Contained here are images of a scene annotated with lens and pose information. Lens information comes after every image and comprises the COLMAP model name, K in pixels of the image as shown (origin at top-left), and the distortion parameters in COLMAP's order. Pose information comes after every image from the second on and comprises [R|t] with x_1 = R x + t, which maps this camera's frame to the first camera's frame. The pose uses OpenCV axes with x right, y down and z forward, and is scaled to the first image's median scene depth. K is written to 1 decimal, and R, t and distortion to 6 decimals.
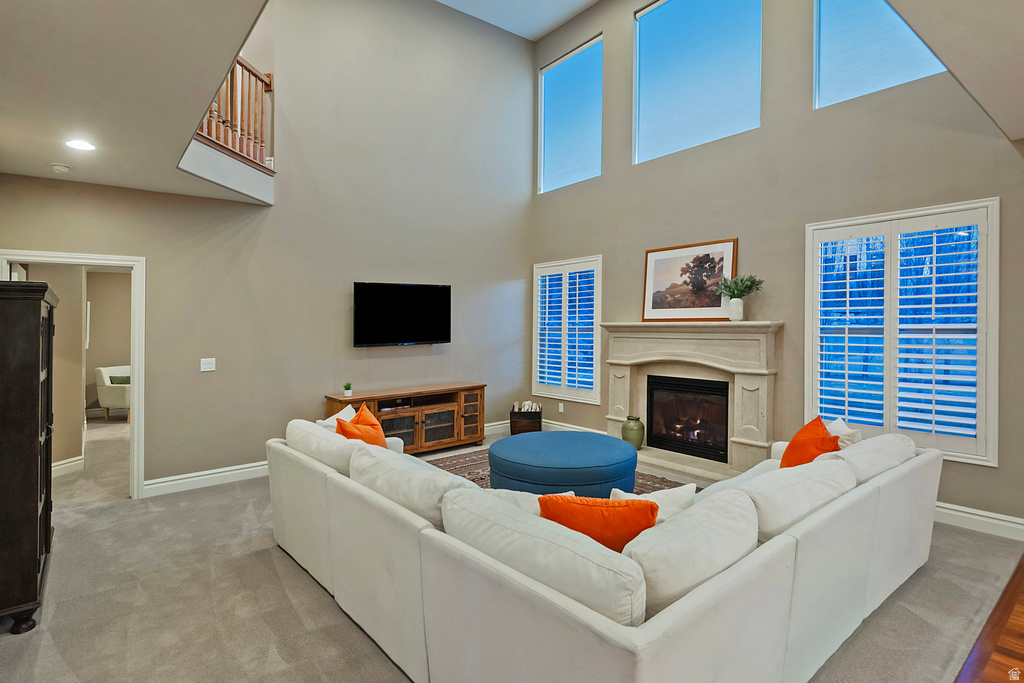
lens RADIAL K [[507.2, 0, 509.6], [0, 507.2, 335.8], [0, 0, 1]] dist [0.034248, -0.025399]
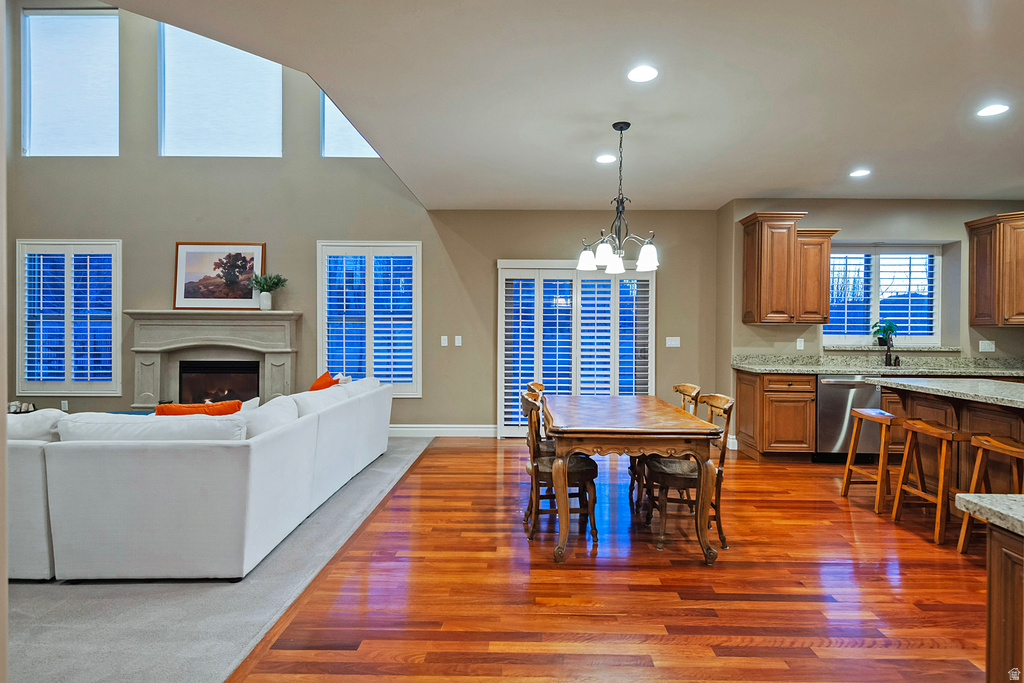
lens RADIAL K [[545.0, 0, 512.0], [0, 545.0, 341.5], [0, 0, 1]] dist [0.019933, -0.001513]
pose [[0.640707, -0.003703, 0.767776, -0.167508], [0.009639, 0.999948, -0.003221, 0.049774], [-0.767725, 0.009464, 0.640710, -0.265704]]
